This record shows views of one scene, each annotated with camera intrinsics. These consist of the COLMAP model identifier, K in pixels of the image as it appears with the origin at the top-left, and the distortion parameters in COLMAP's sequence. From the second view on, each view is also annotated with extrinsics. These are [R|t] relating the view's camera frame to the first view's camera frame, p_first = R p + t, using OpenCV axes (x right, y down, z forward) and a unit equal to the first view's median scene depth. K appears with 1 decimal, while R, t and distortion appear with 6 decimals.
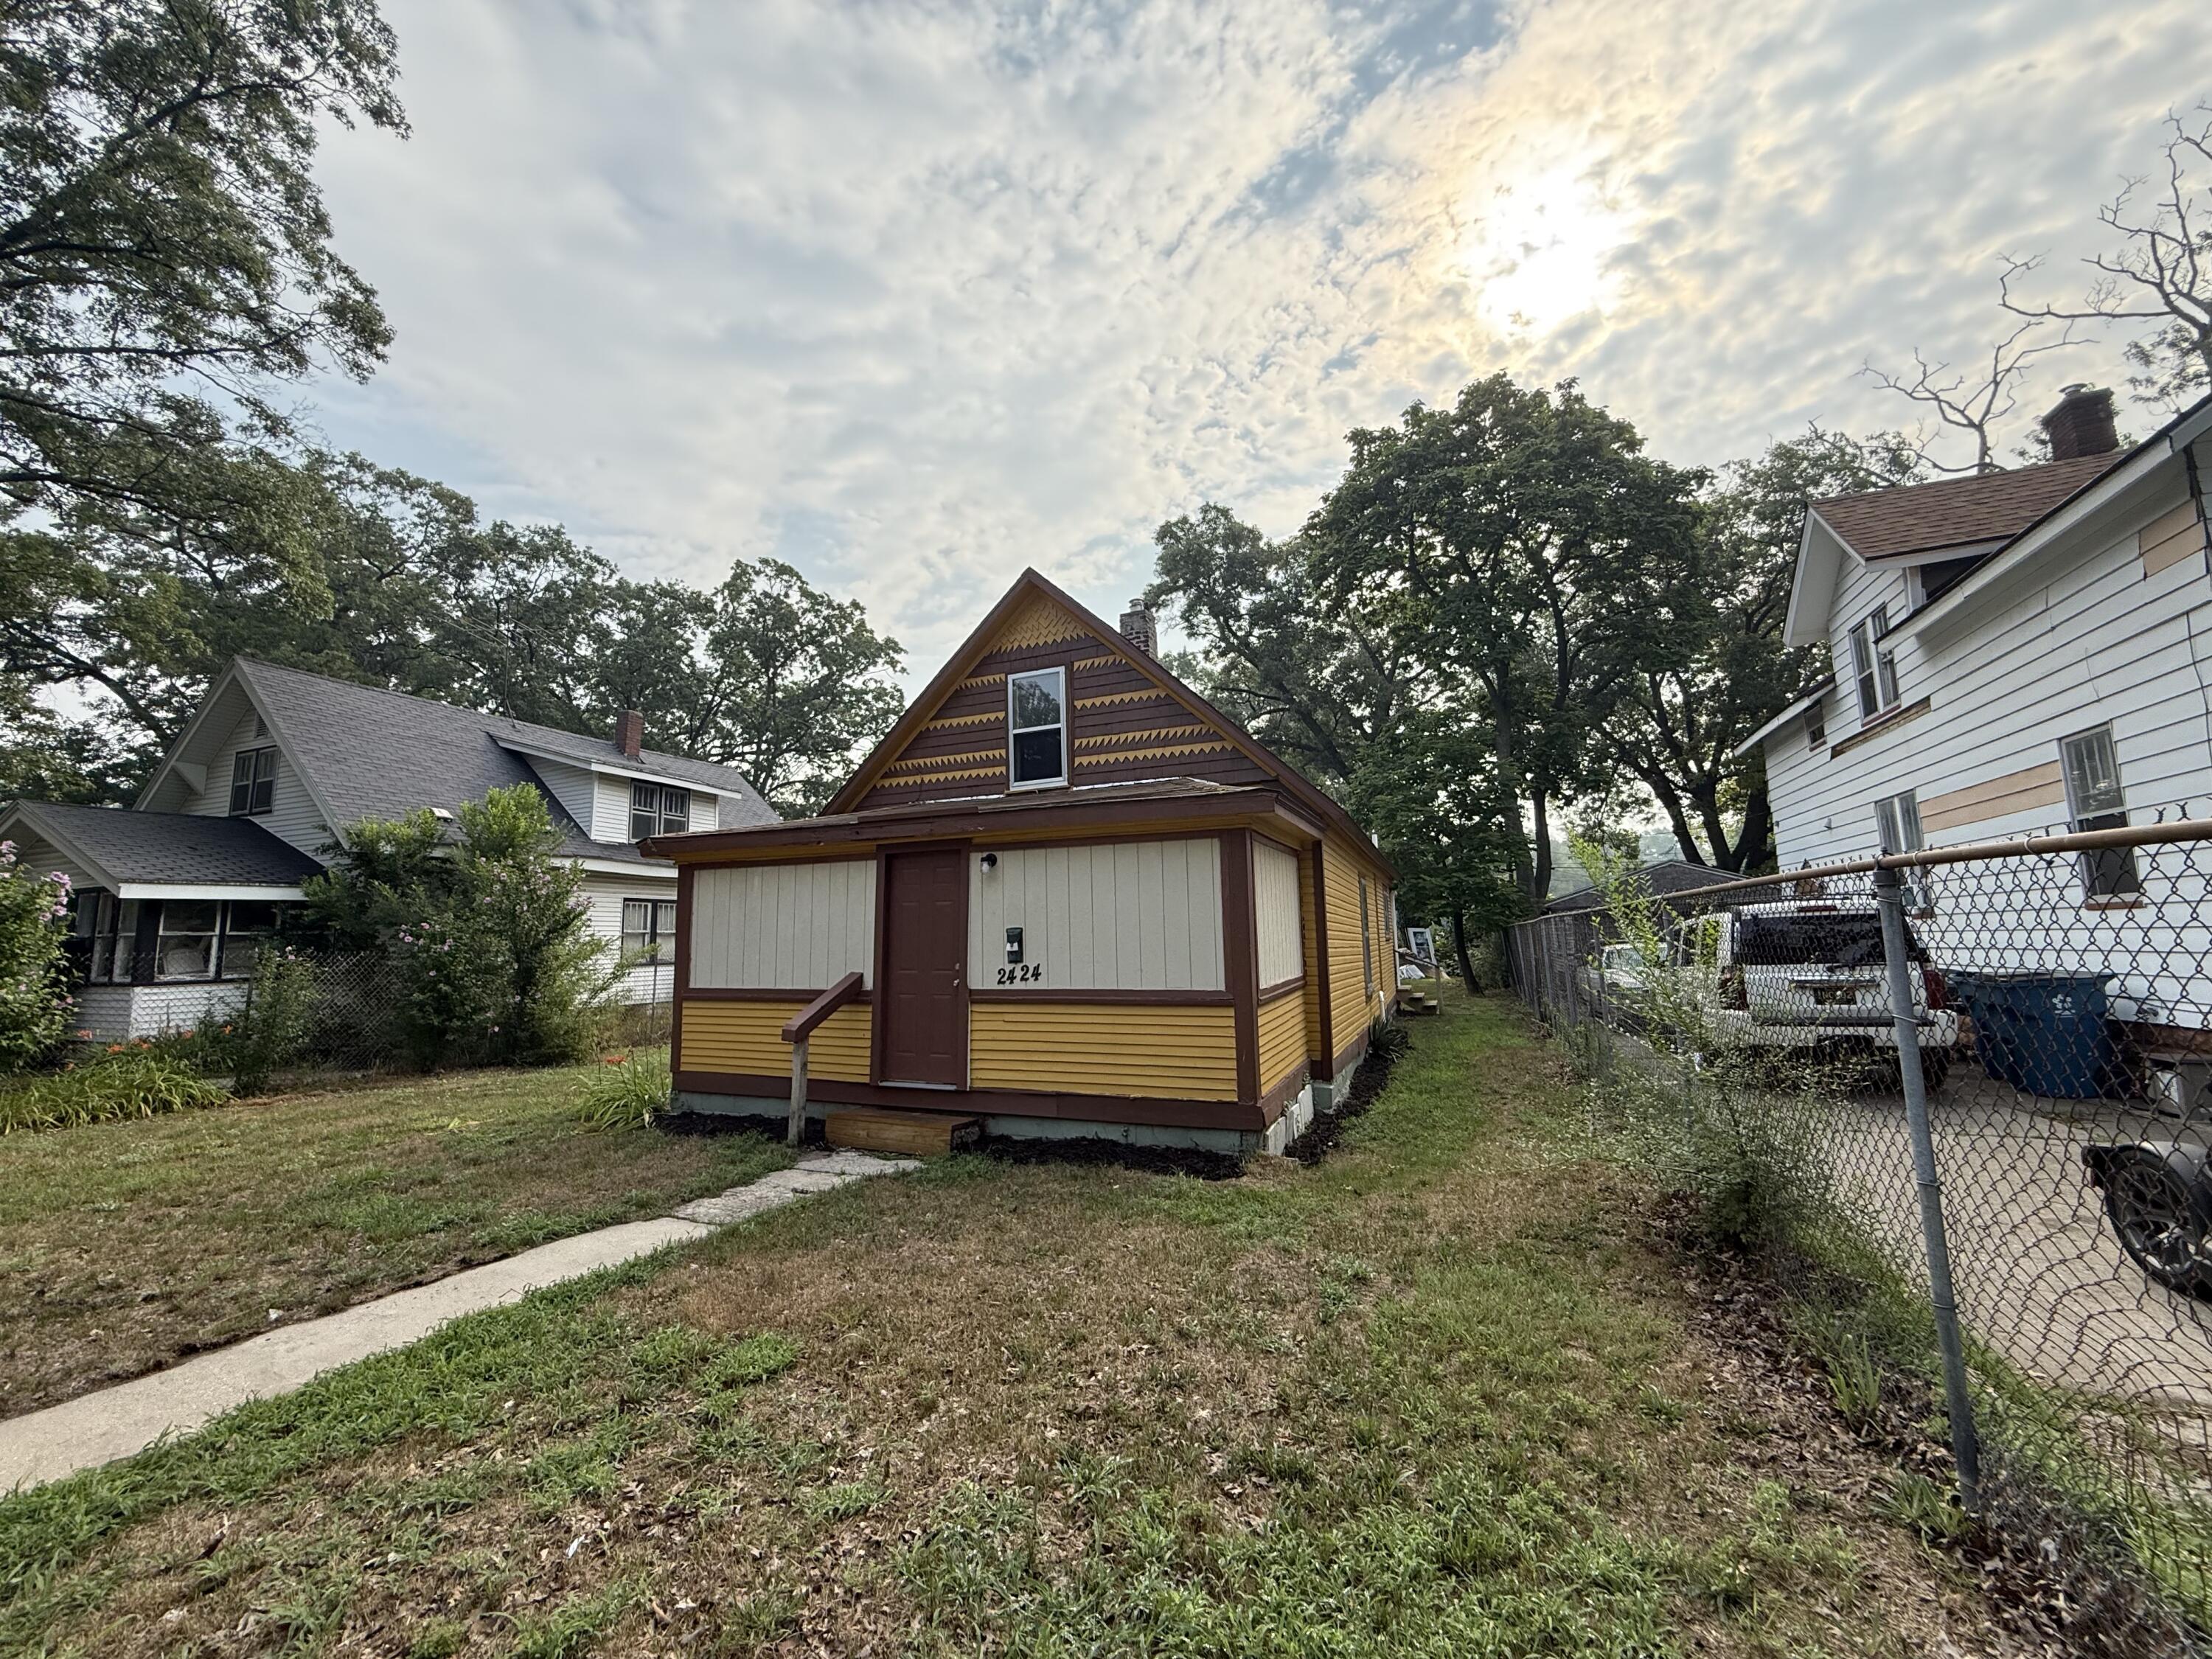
lens RADIAL K [[882.1, 0, 1100.0], [0, 882.1, 831.4], [0, 0, 1]] dist [-0.000304, -0.000132]
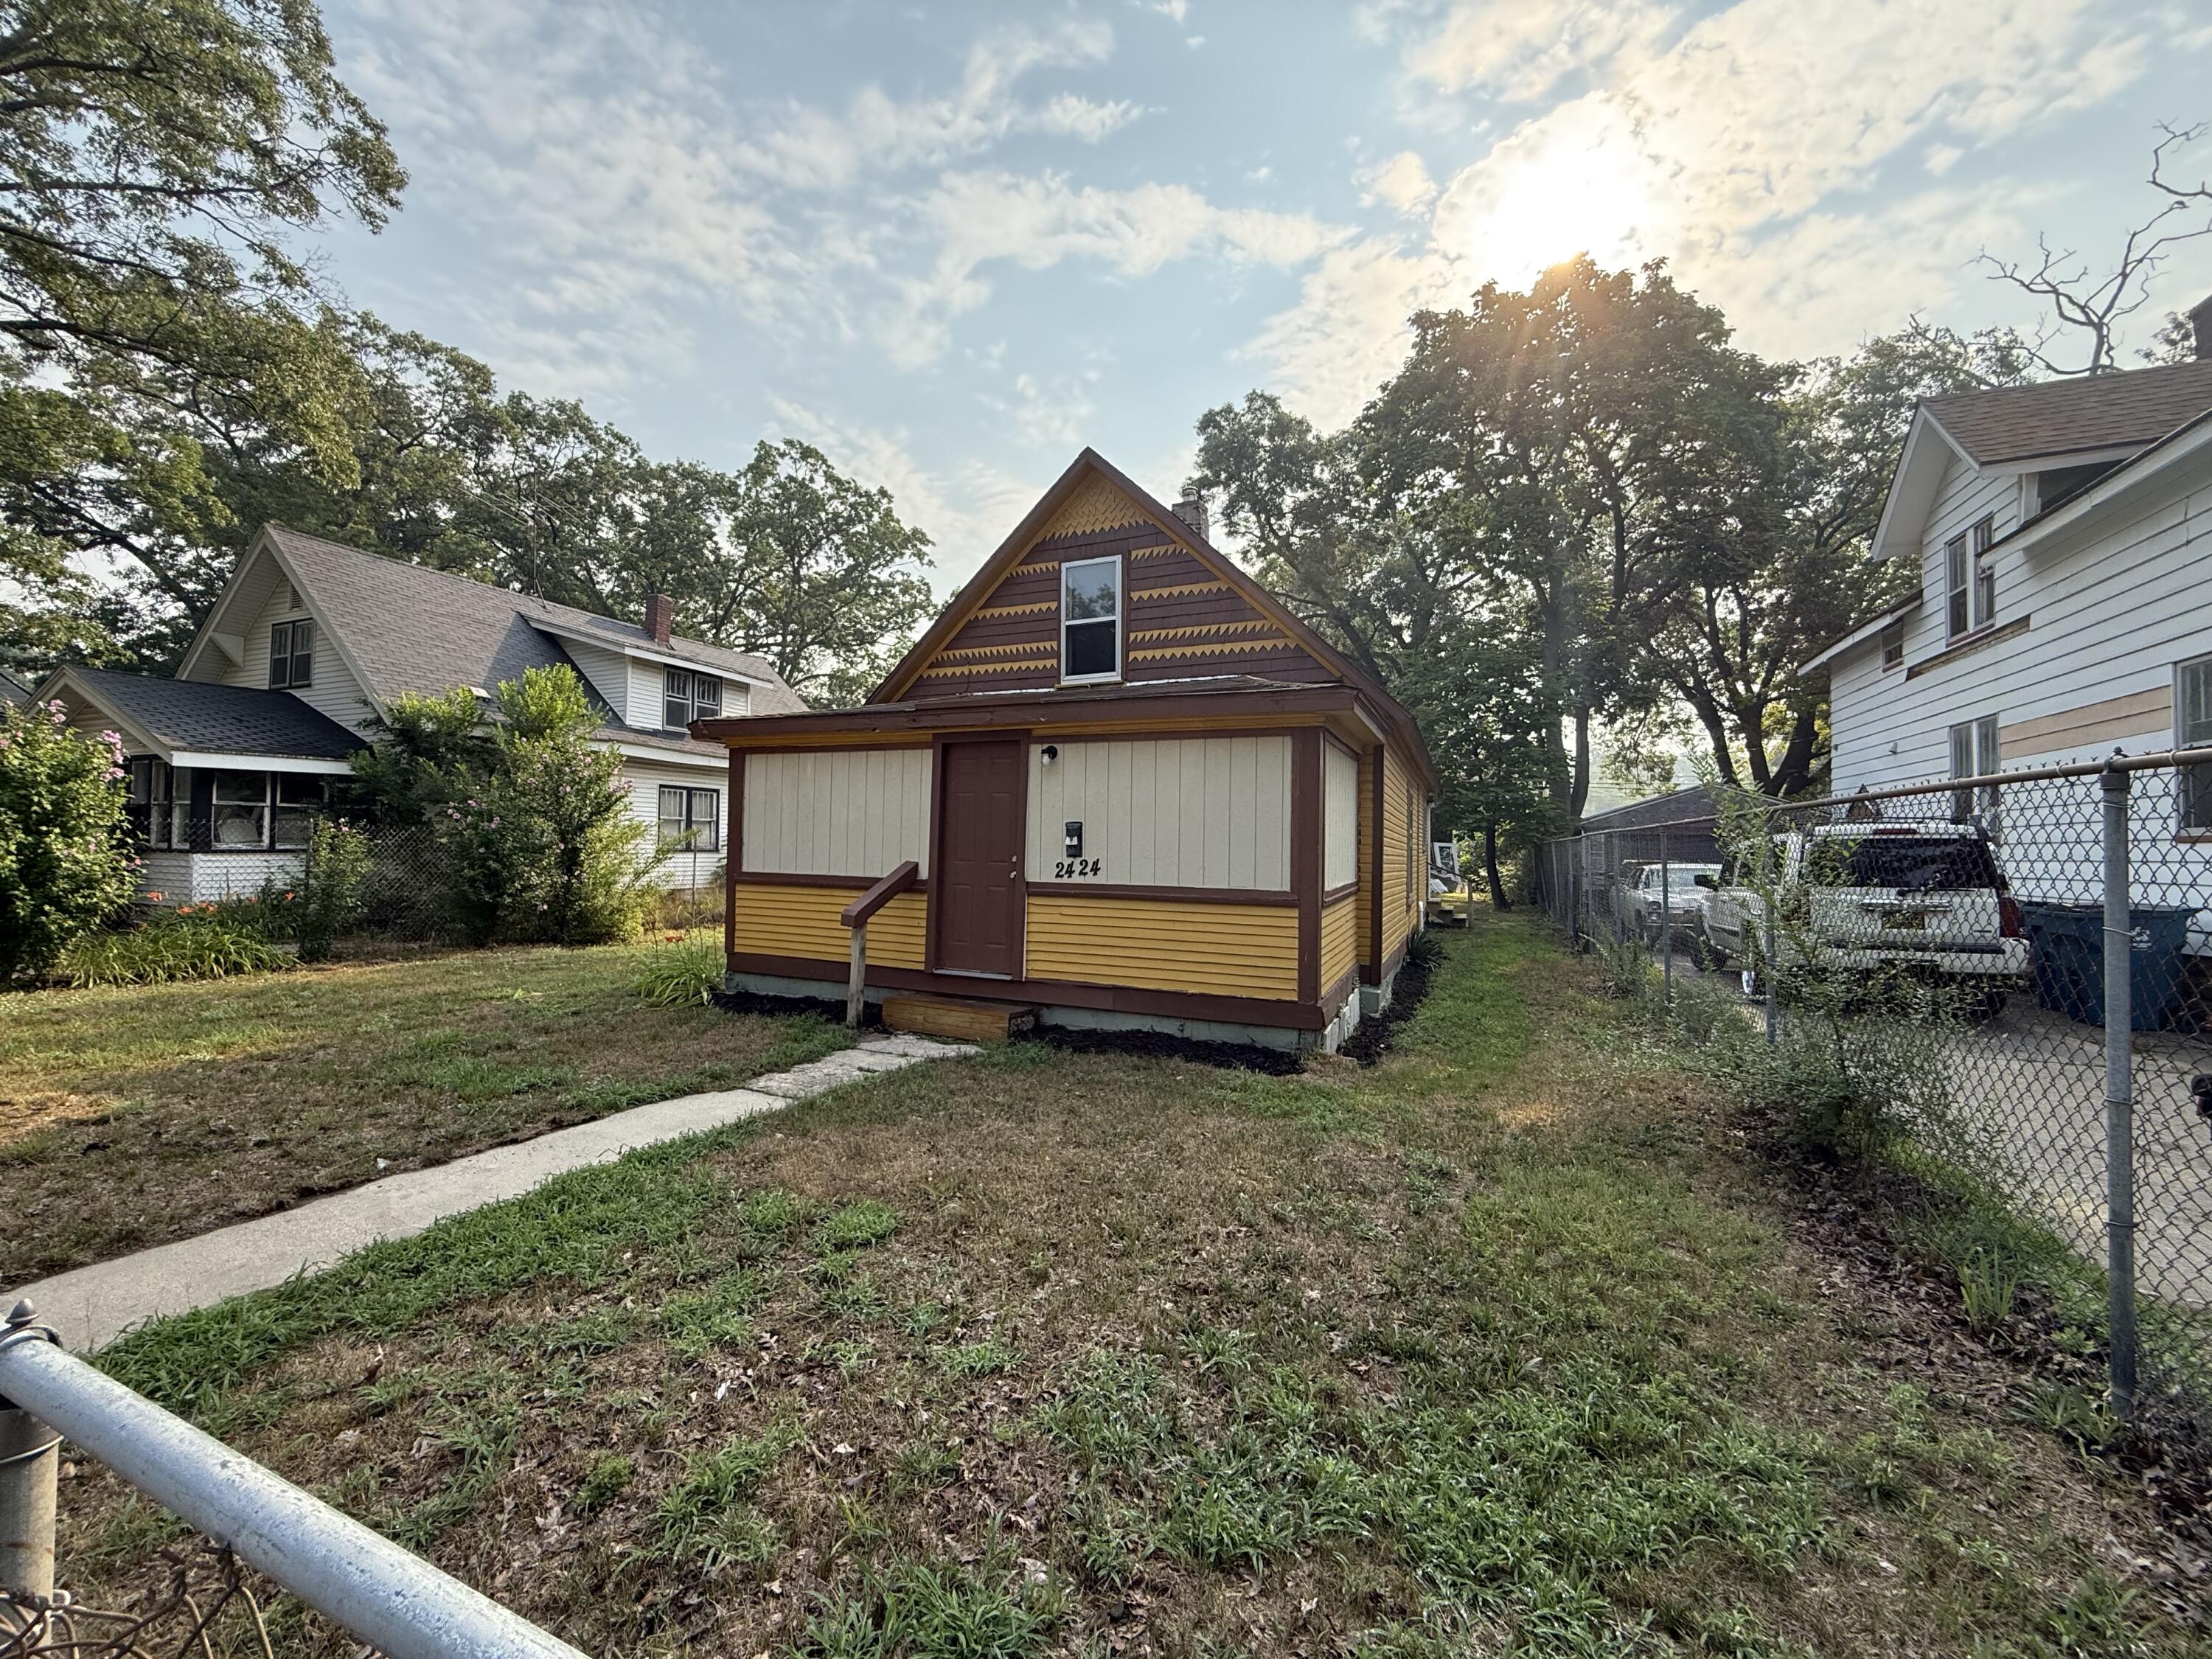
lens RADIAL K [[880.8, 0, 1099.8], [0, 880.8, 830.9], [0, 0, 1]] dist [-0.000810, -0.000111]
pose [[0.999259, 0.034424, -0.017190, -0.035826], [-0.032409, 0.993813, 0.106232, 0.009814], [0.020741, -0.105596, 0.994193, 0.014051]]
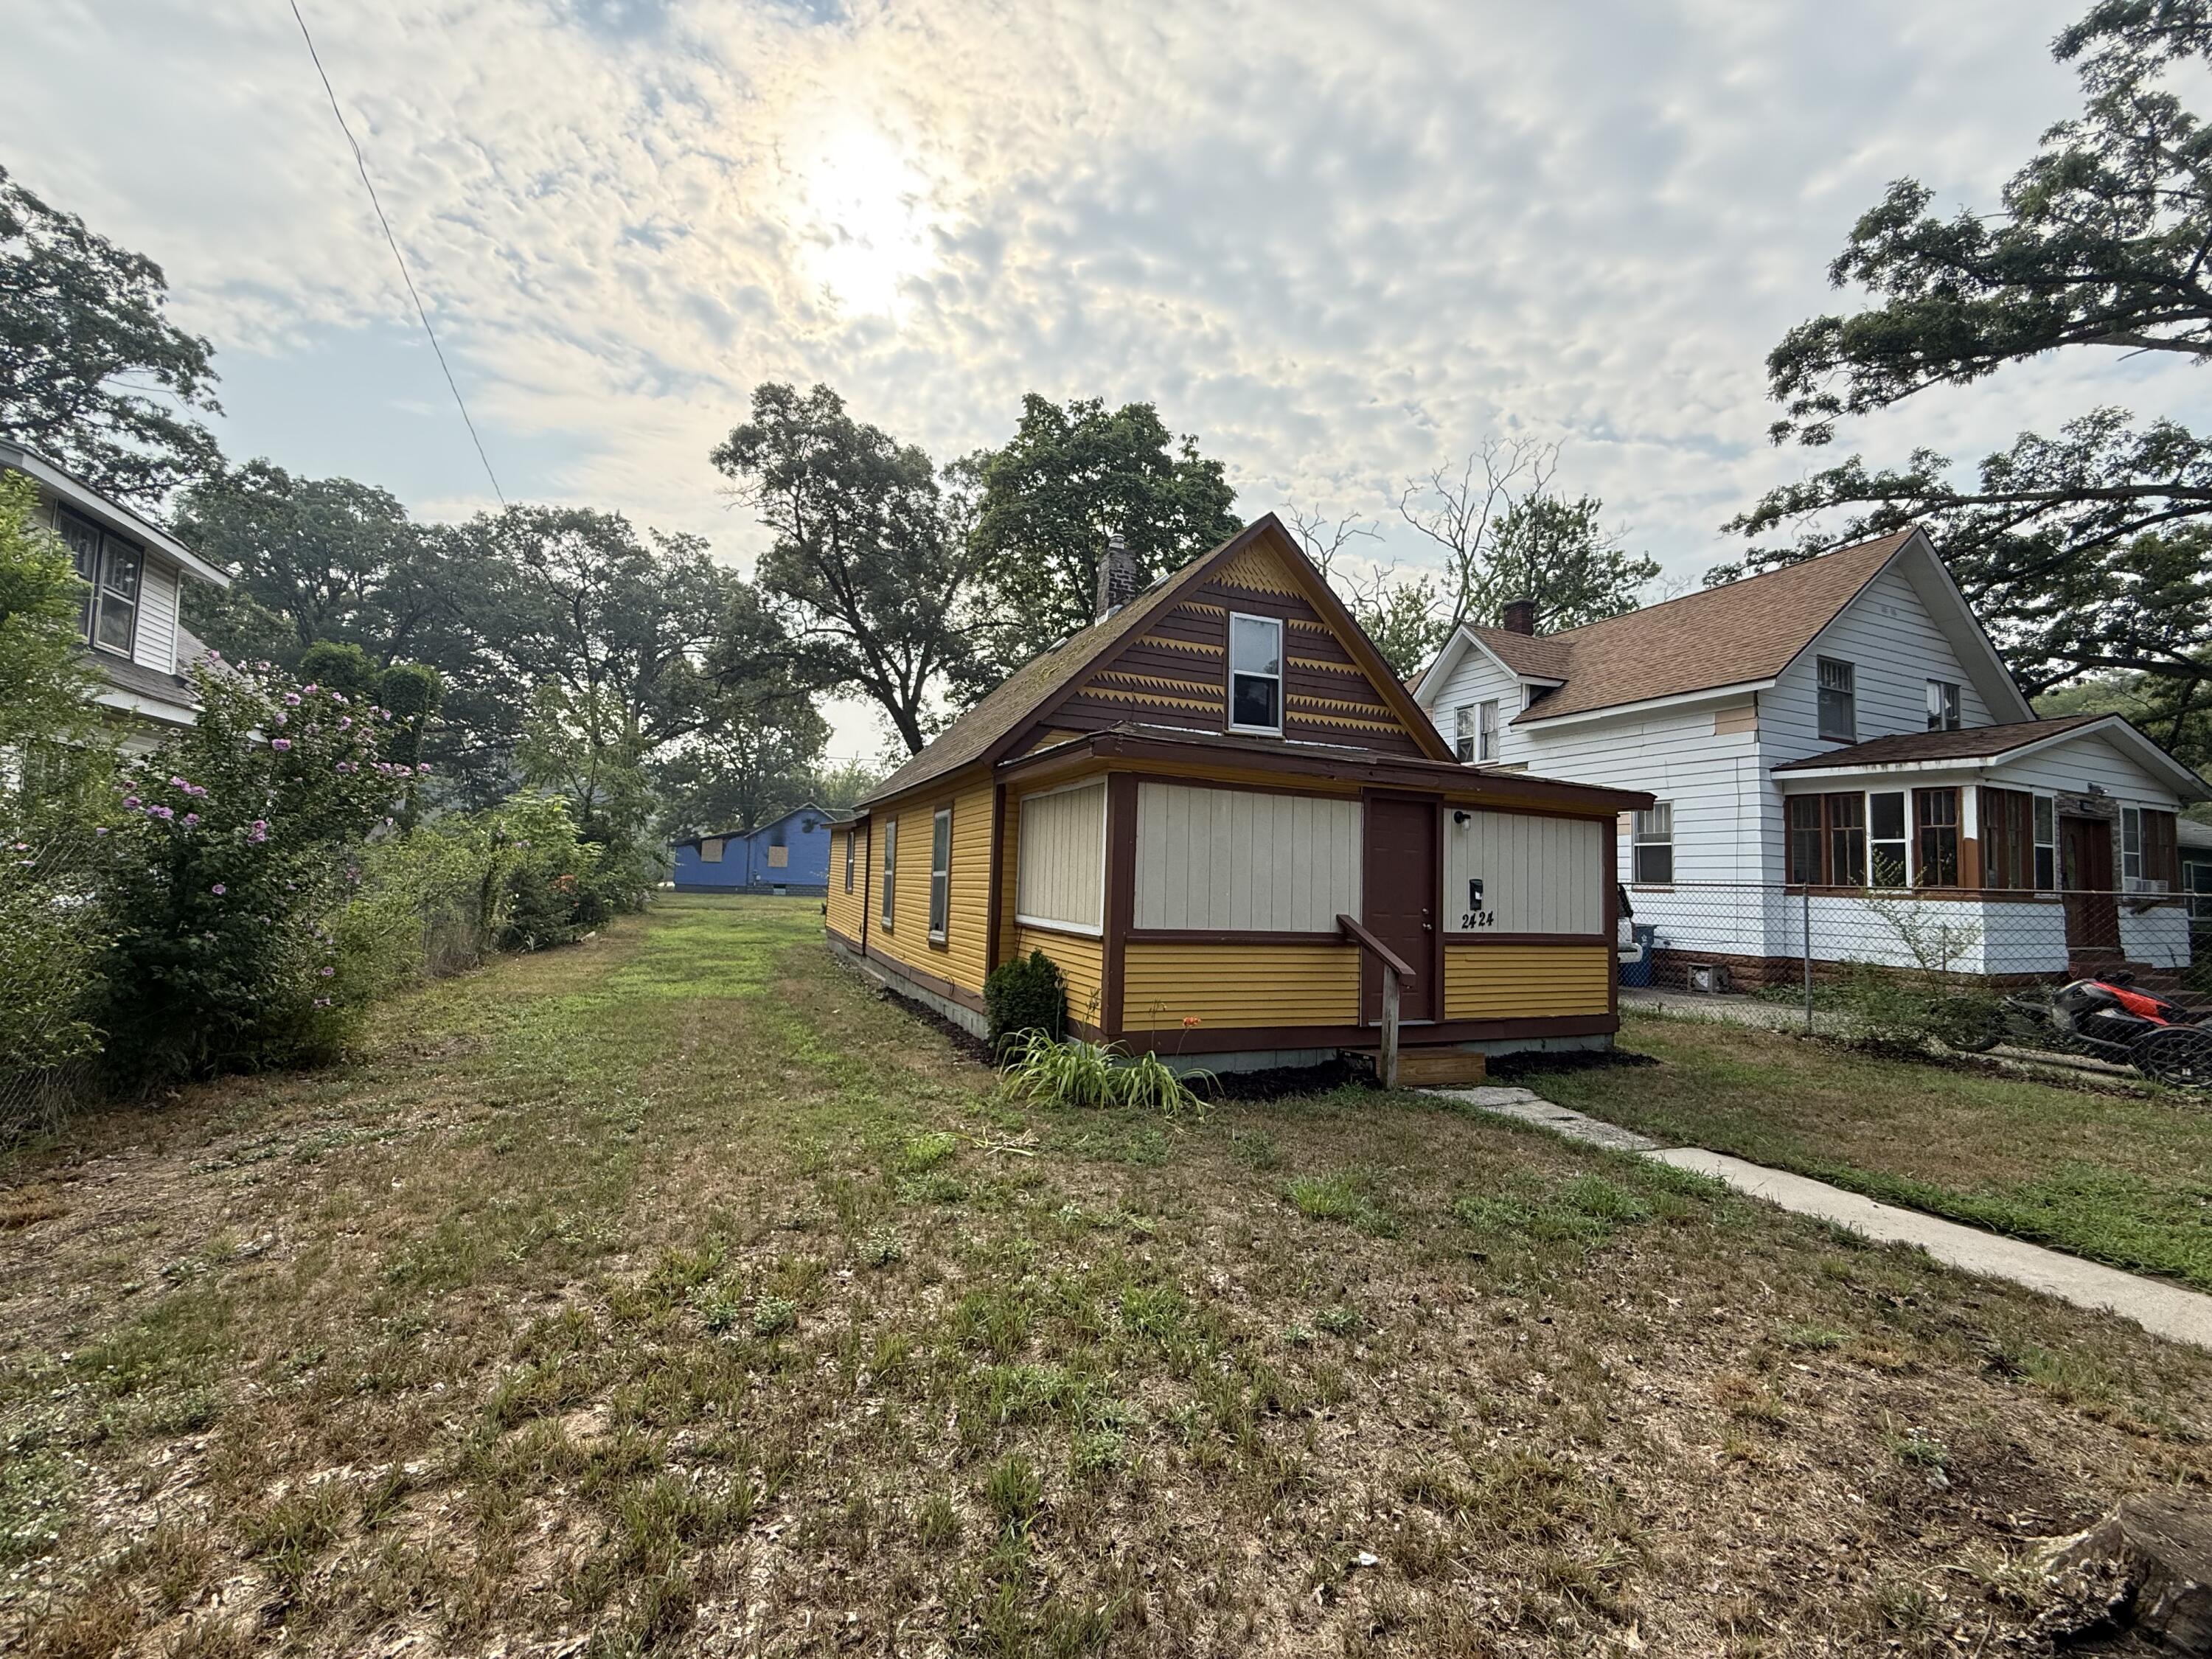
lens RADIAL K [[885.0, 0, 1106.0], [0, 885.0, 829.5], [0, 0, 1]] dist [0.000882, -0.000462]
pose [[0.687928, 0.084596, 0.720832, -0.879475], [-0.136373, 0.990560, 0.013897, 0.066837], [-0.712852, -0.107862, 0.692970, 0.390843]]
